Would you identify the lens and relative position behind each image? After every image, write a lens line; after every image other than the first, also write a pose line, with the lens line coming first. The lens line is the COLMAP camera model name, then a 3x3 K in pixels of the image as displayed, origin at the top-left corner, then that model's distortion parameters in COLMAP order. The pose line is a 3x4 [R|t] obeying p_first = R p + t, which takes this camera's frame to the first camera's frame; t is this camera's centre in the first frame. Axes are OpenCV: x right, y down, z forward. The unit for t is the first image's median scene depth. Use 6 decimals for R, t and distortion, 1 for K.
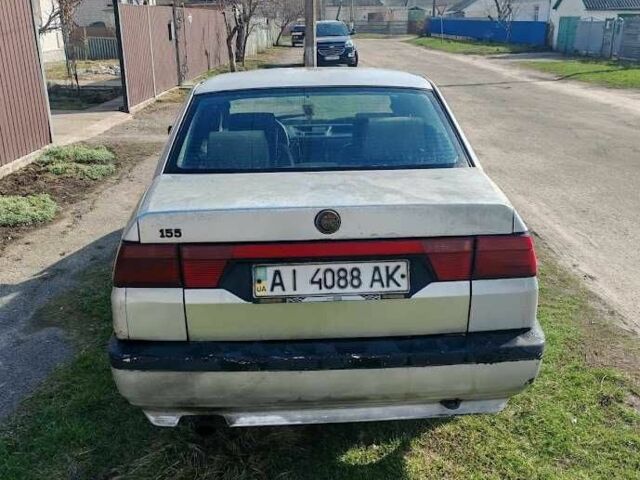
lens RADIAL K [[632.2, 0, 320.0], [0, 632.2, 240.0], [0, 0, 1]] dist [-0.046010, 0.201875]
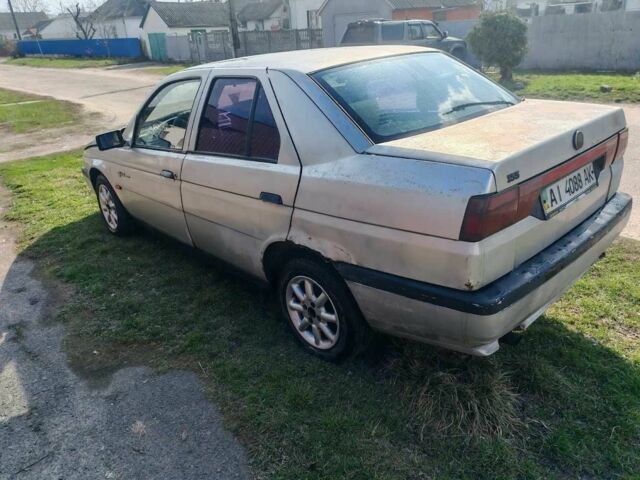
lens RADIAL K [[473.4, 0, 320.0], [0, 473.4, 240.0], [0, 0, 1]] dist [0.033708, -0.003238]
pose [[0.764353, -0.298962, 0.571302, -0.964065], [0.261373, 0.953616, 0.149331, -0.113047], [-0.589447, 0.035181, 0.807040, 0.516925]]
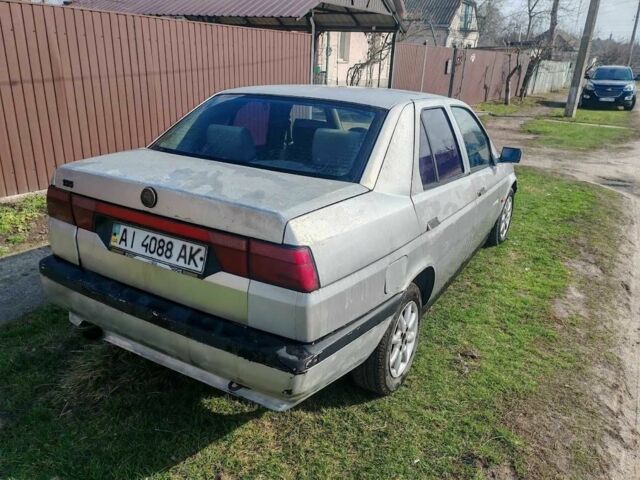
lens RADIAL K [[473.4, 0, 320.0], [0, 473.4, 240.0], [0, 0, 1]] dist [0.033708, -0.003238]
pose [[0.845241, 0.229972, -0.482370, 0.716318], [-0.218630, 0.972479, 0.080535, -0.090997], [0.487615, 0.037389, 0.872258, 0.361978]]
